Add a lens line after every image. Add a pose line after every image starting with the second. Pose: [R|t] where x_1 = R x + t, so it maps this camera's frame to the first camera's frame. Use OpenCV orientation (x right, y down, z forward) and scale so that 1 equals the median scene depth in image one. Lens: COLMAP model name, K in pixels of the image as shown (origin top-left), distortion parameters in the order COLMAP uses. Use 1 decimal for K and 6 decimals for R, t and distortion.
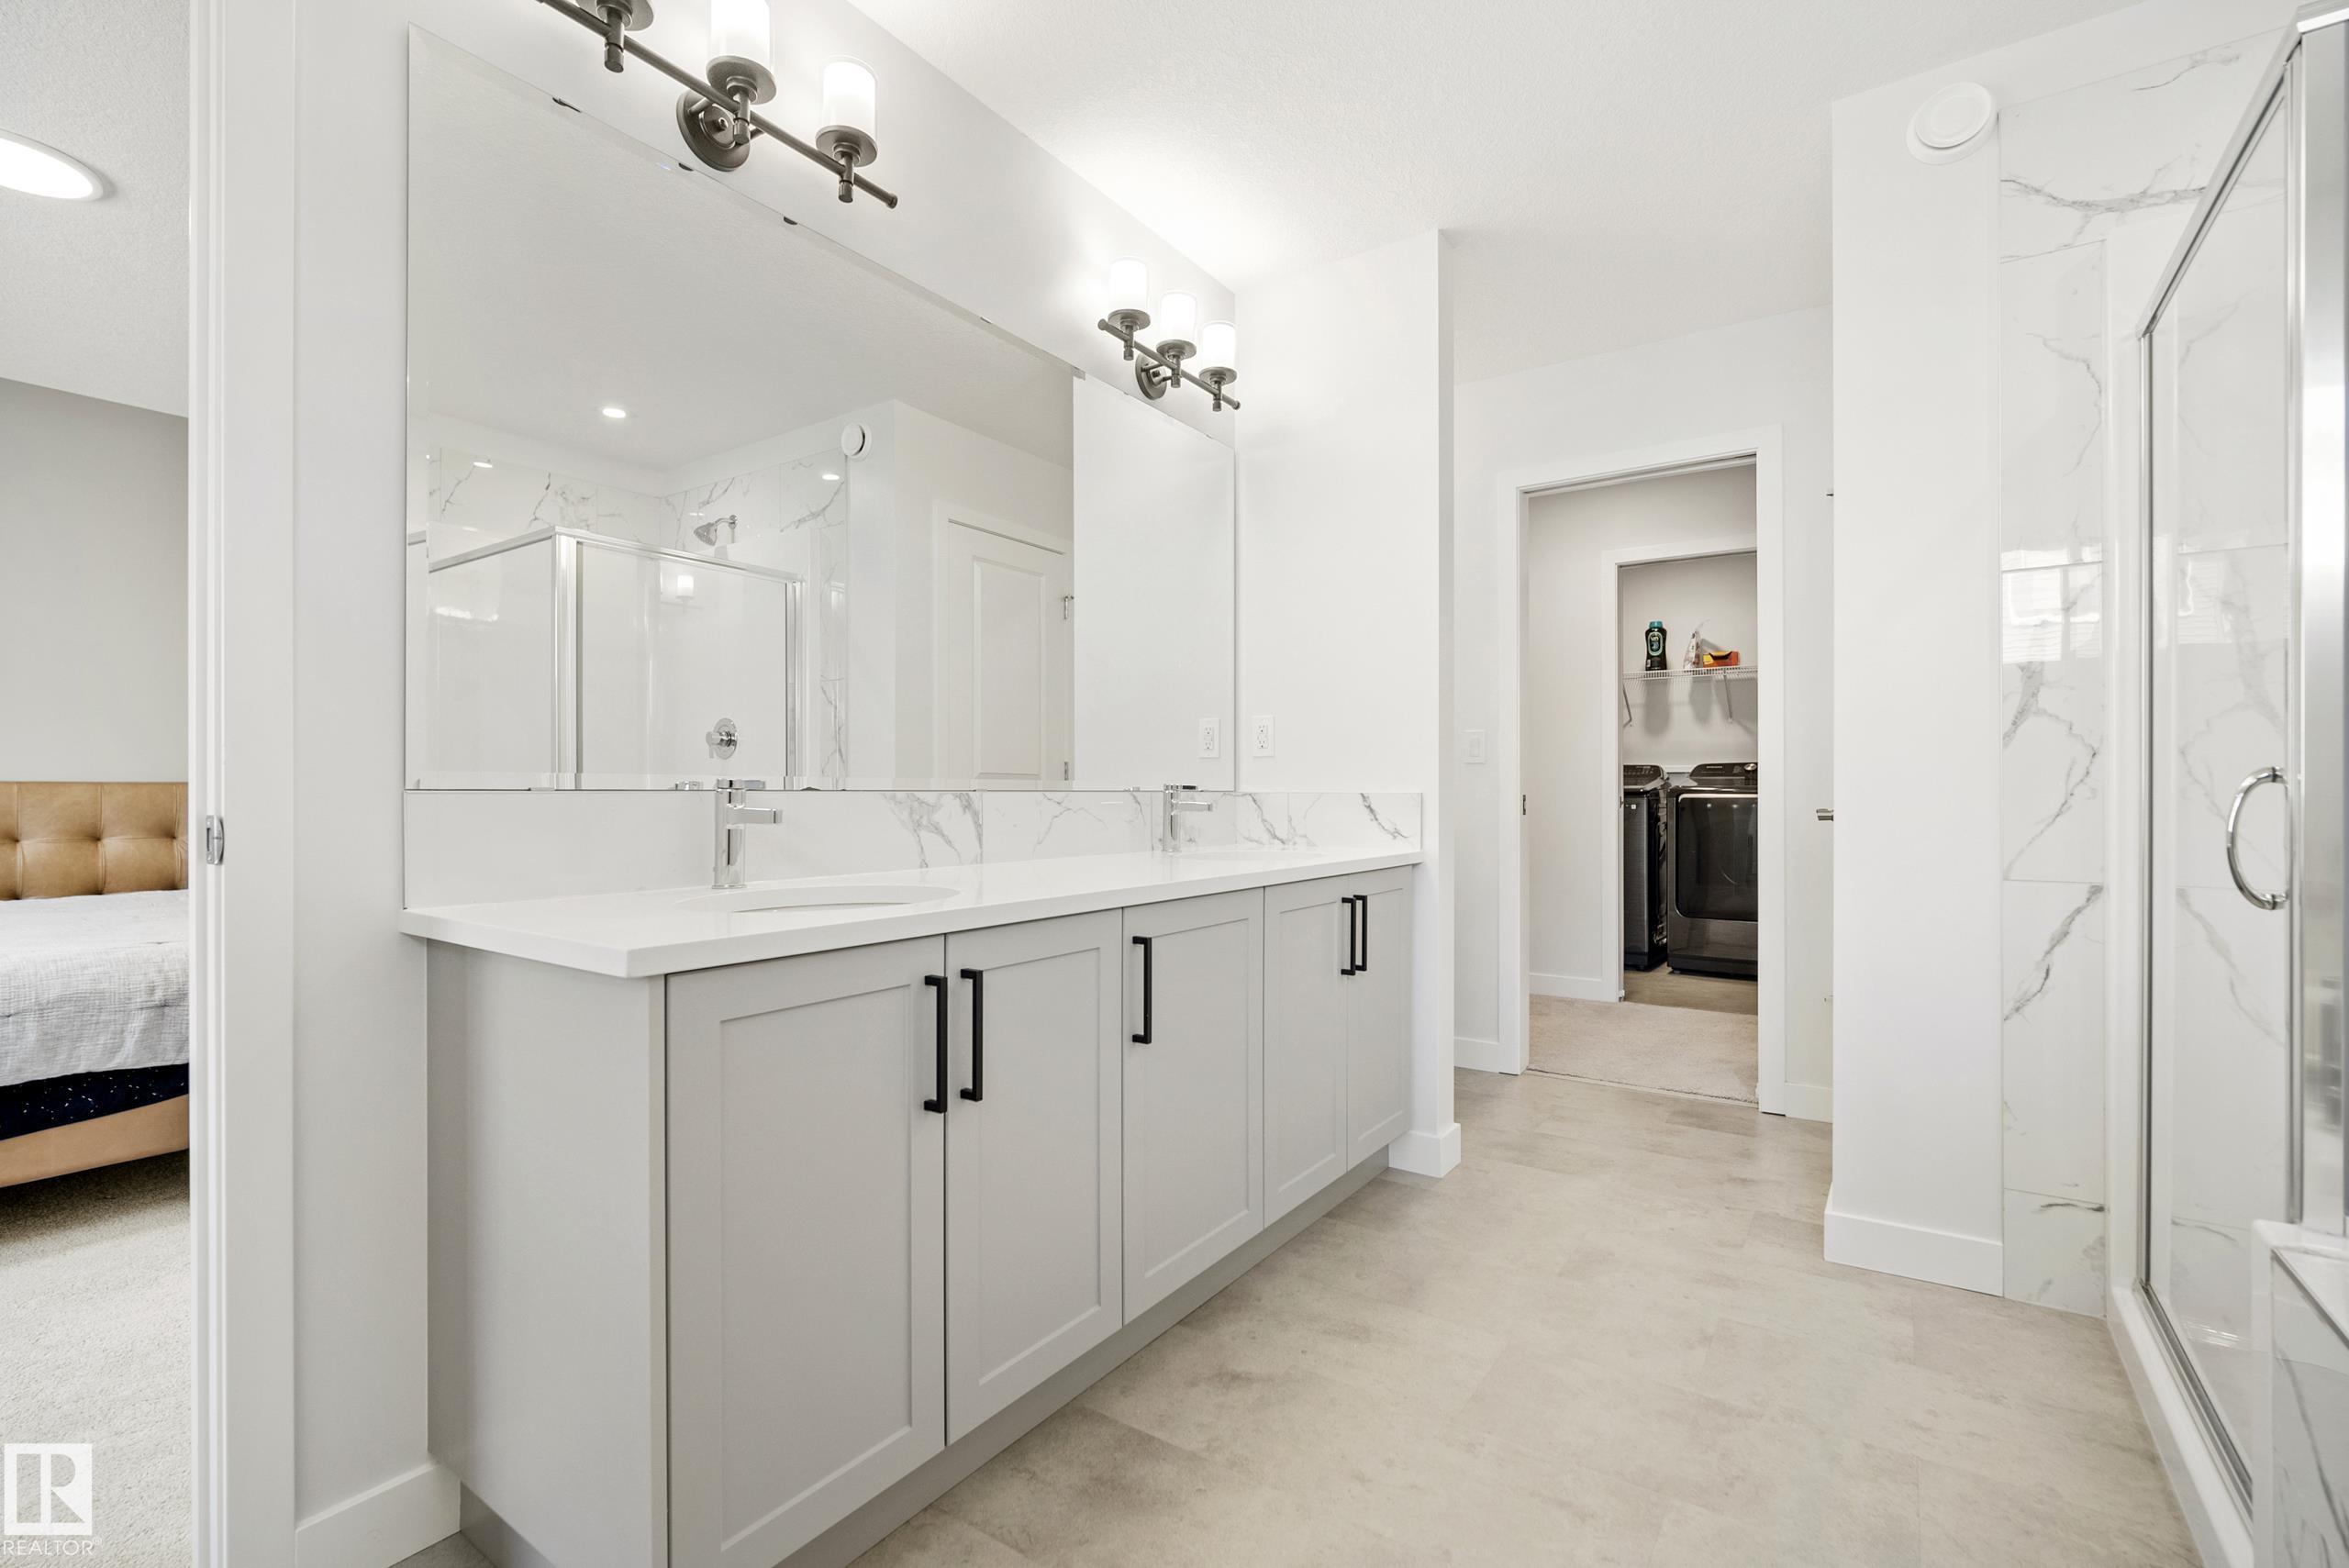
lens RADIAL K [[1042.8, 0, 1177.7], [0, 1042.8, 789.5], [0, 0, 1]] dist [-0.013233, 0.001066]
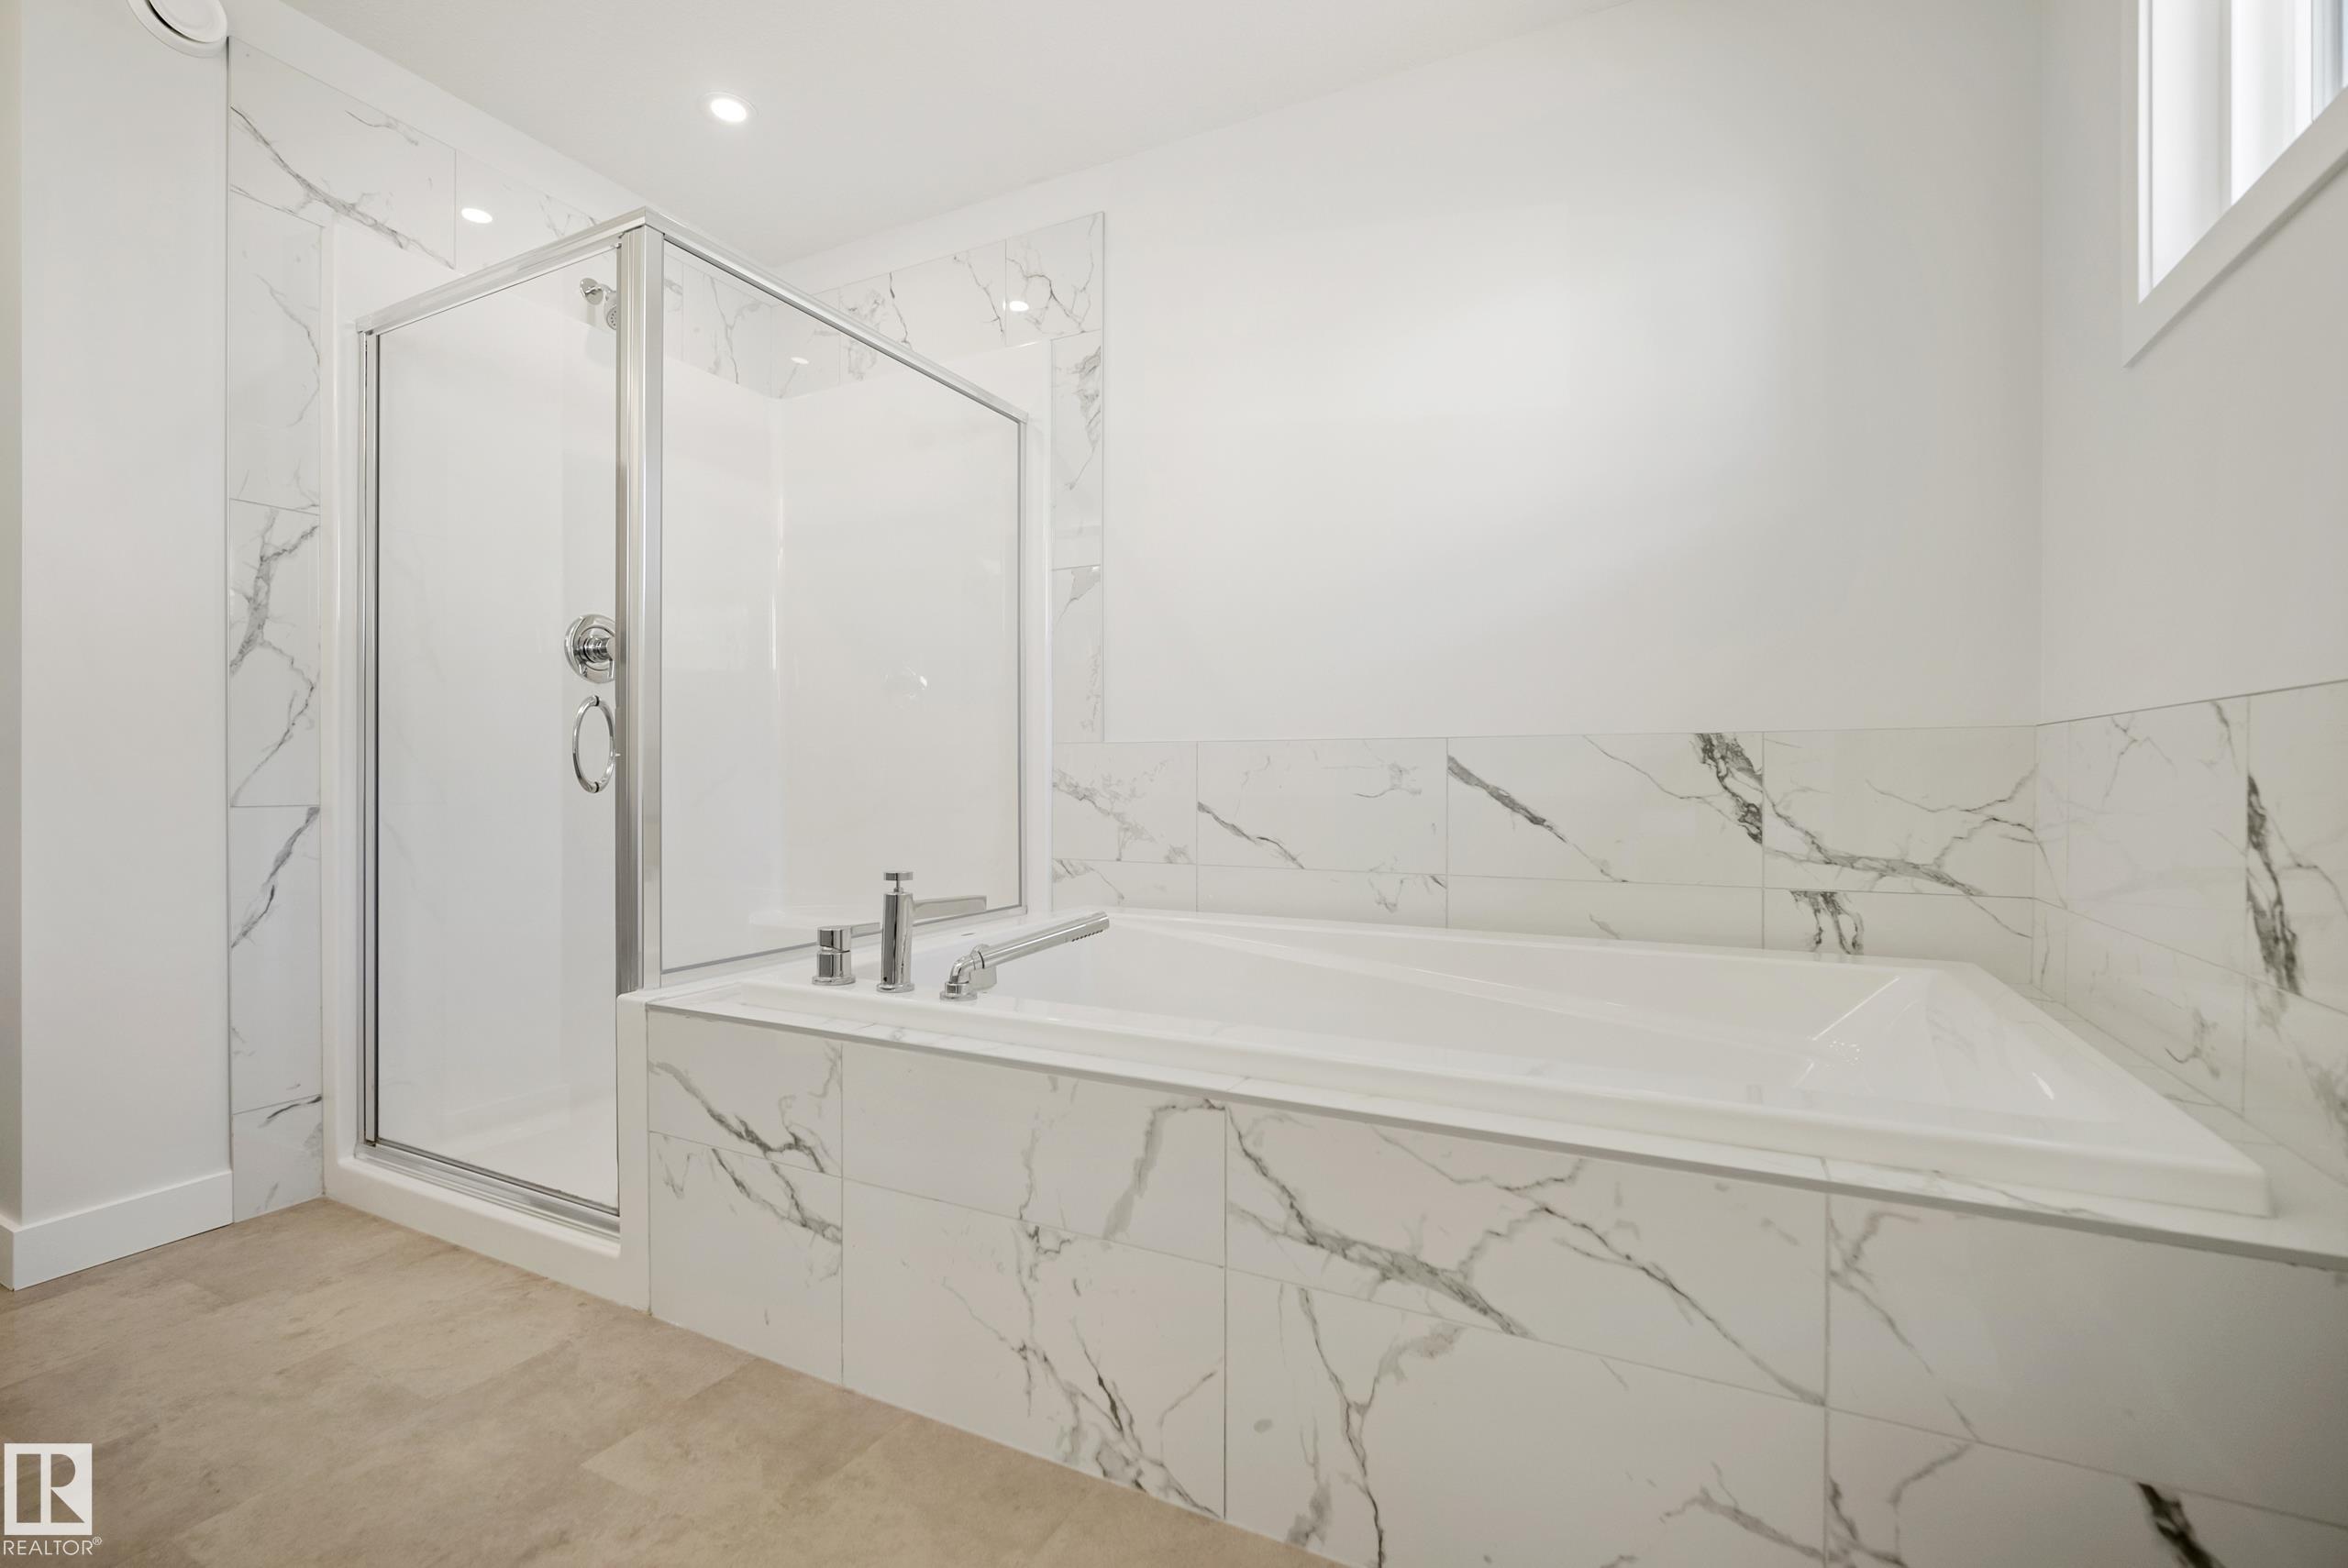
lens RADIAL K [[1042.2, 0, 1177.2], [0, 1042.2, 789.5], [0, 0, 1]] dist [-0.013233, 0.001066]
pose [[-0.155438, -0.009243, 0.987802, -0.341769], [-0.000453, 0.999957, 0.009285, 0.062408], [-0.987846, 0.000996, -0.155435, 0.256940]]
